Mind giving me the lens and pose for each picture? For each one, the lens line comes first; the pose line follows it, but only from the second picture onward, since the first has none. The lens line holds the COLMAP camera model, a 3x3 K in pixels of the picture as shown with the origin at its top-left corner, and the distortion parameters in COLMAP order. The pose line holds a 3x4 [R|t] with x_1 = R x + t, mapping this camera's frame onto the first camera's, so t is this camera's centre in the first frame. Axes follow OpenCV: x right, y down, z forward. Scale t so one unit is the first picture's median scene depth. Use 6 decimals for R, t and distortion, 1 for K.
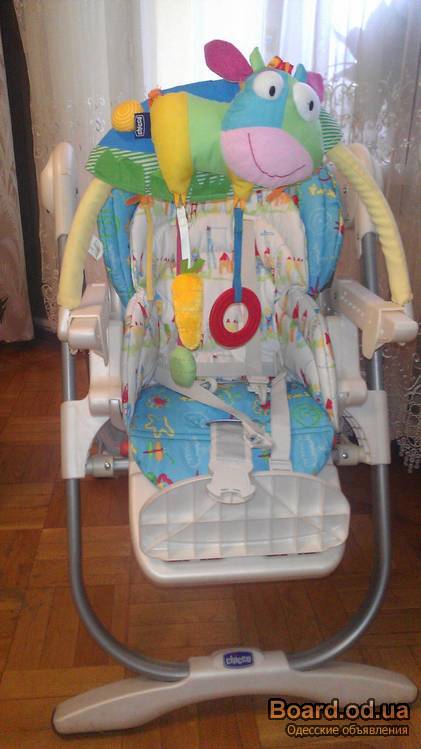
lens RADIAL K [[615.0, 0, 210.5], [0, 615.0, 374.5], [0, 0, 1]] dist [-0.020634, -0.005348]
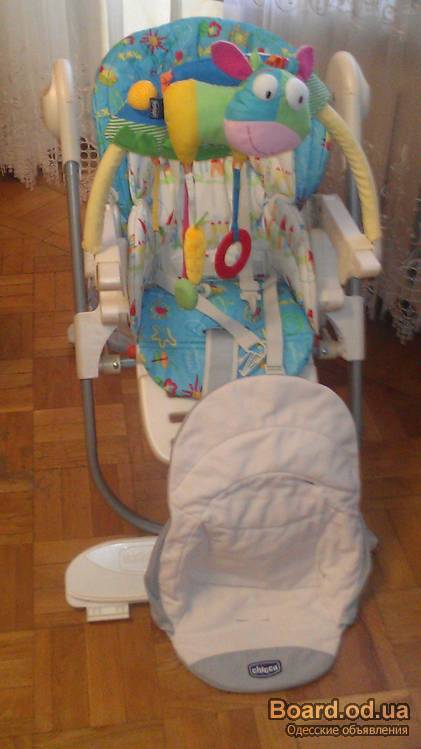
lens RADIAL K [[814.4, 0, 210.5], [0, 814.4, 374.5], [0, 0, 1]] dist [-0.052179, -0.004887]
pose [[0.998511, -0.015874, 0.052198, -0.071075], [0.000631, 0.960033, 0.279887, -0.257375], [-0.054555, -0.279437, 0.958613, -0.458003]]
